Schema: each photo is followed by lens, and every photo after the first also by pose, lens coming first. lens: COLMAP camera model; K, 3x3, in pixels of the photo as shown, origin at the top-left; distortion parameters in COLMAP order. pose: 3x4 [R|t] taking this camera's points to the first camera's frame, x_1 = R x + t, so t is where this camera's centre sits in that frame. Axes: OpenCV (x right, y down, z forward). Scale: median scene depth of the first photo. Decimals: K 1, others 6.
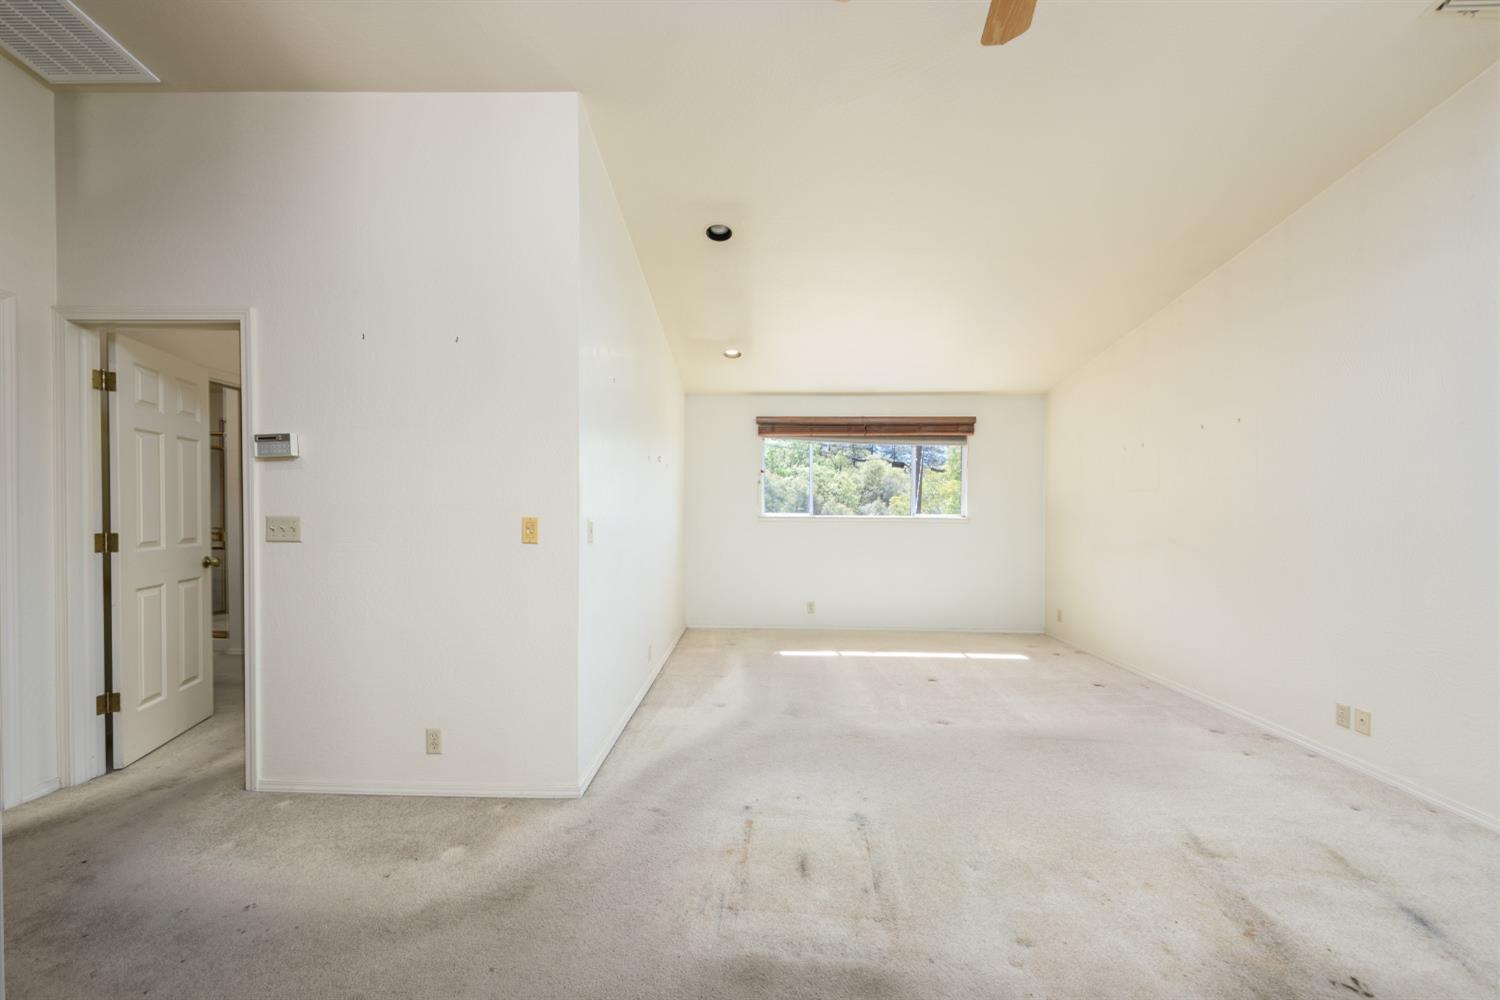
lens RADIAL K [[590.0, 0, 743.4], [0, 590.0, 515.3], [0, 0, 1]] dist [0.007790, -0.001355]
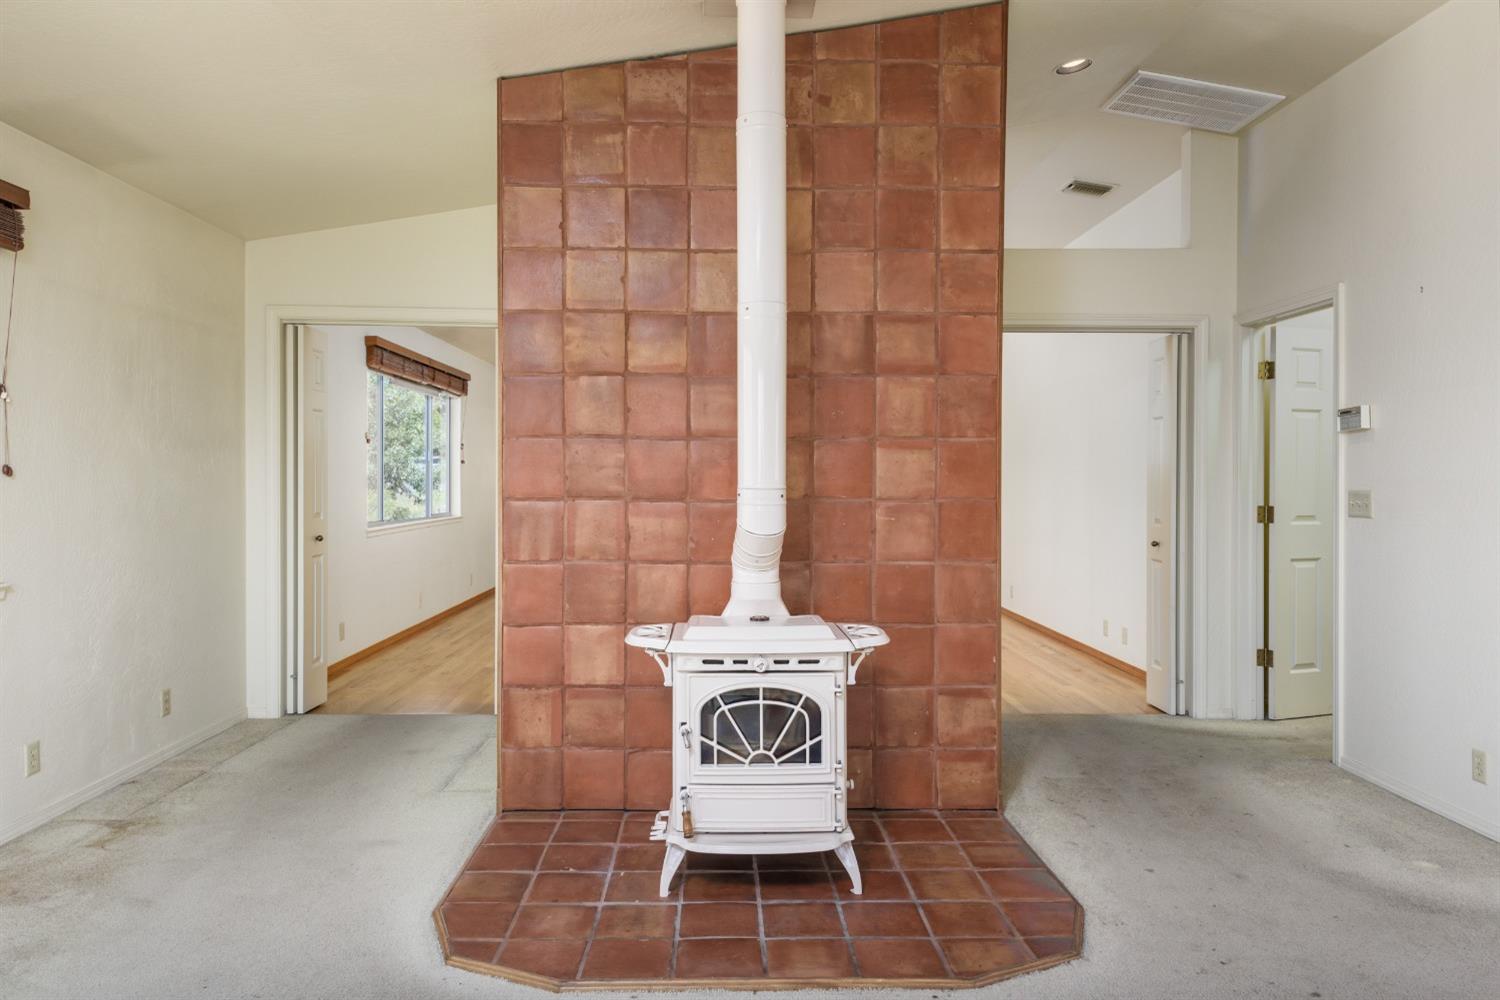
lens RADIAL K [[983.4, 0, 747.1], [0, 983.4, 498.2], [0, 0, 1]] dist [0.019801, 0.001426]
pose [[0.063360, 0.009718, -0.997943, 0.474798], [-0.011982, 0.999888, 0.008976, 0.006648], [0.997919, 0.011388, 0.063470, -0.063233]]
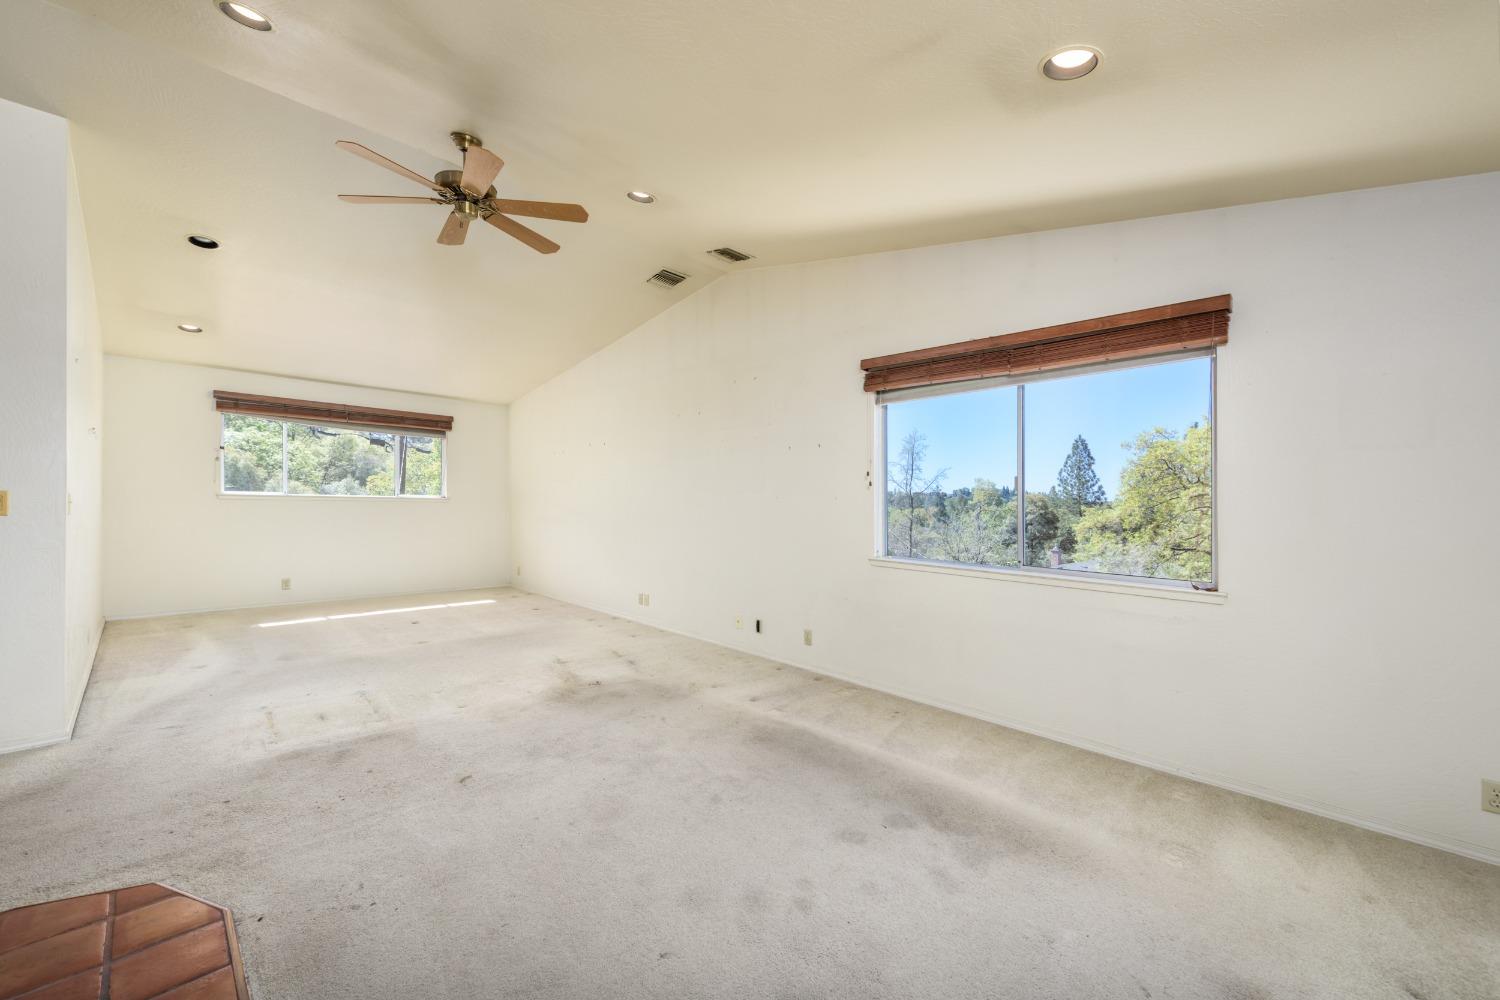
lens RADIAL K [[590.0, 0, 746.2], [0, 590.0, 519.3], [0, 0, 1]] dist [0.007790, -0.001355]
pose [[0.685783, -0.015830, 0.727634, -0.127400], [-0.010938, 0.999426, 0.032051, 0.003382], [-0.727724, -0.029939, 0.685217, -0.426250]]
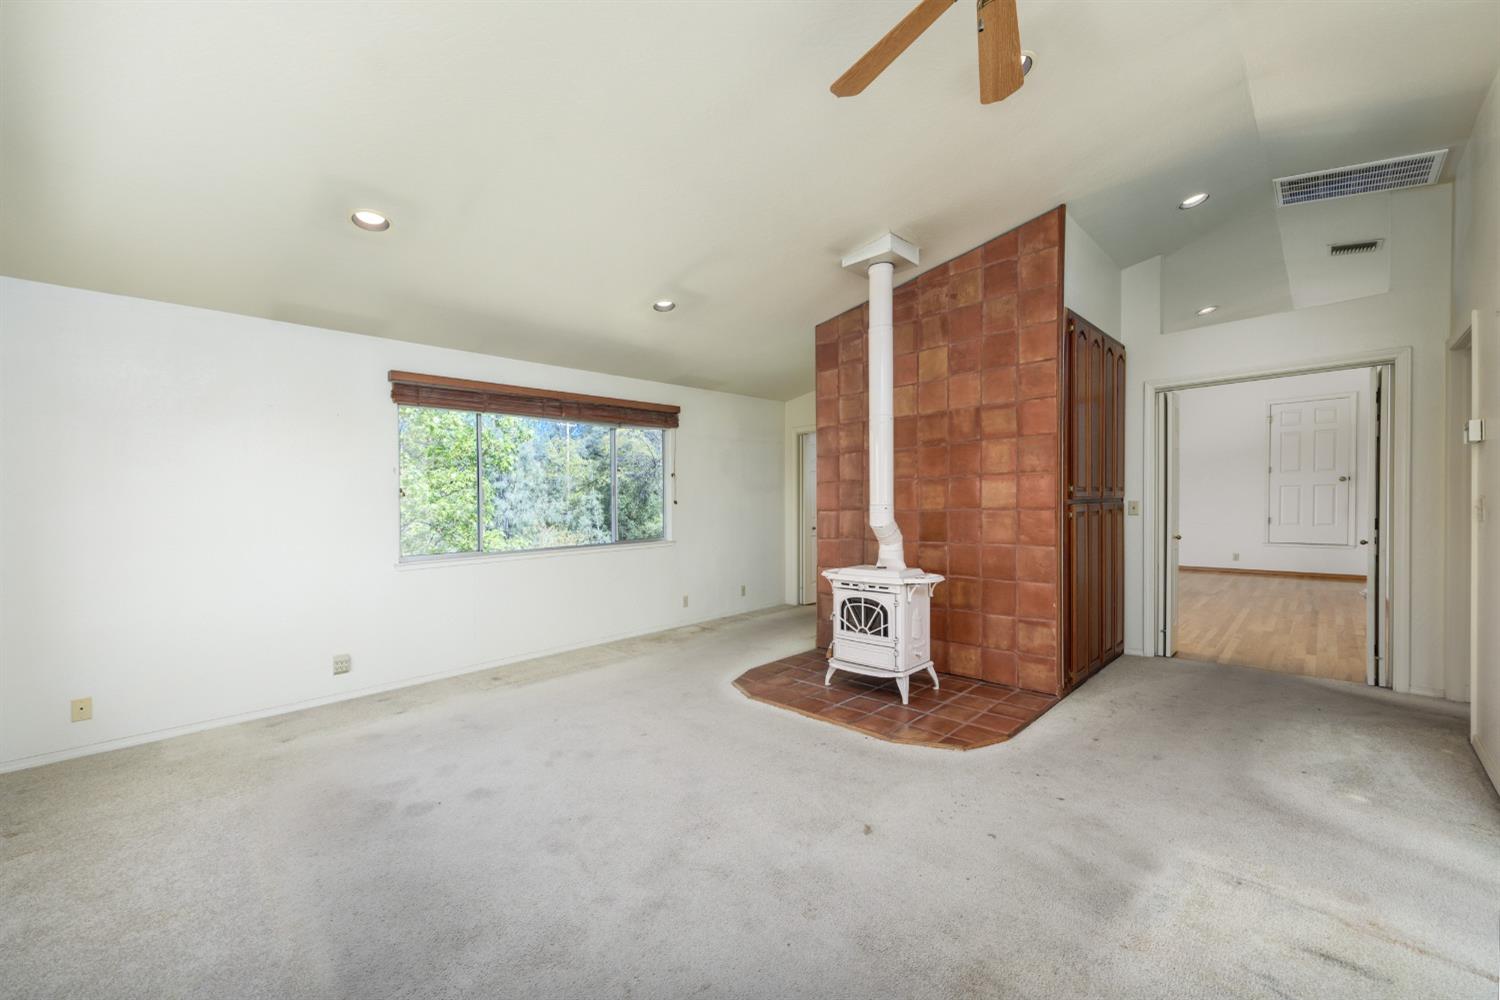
lens RADIAL K [[590.0, 0, 748.5], [0, 590.0, 505.5], [0, 0, 1]] dist [0.007790, -0.001355]
pose [[-0.672156, 0.009662, -0.740346, 0.559590], [0.008316, 0.999950, 0.005500, 0.000197], [0.740363, -0.002460, -0.672203, 0.451047]]
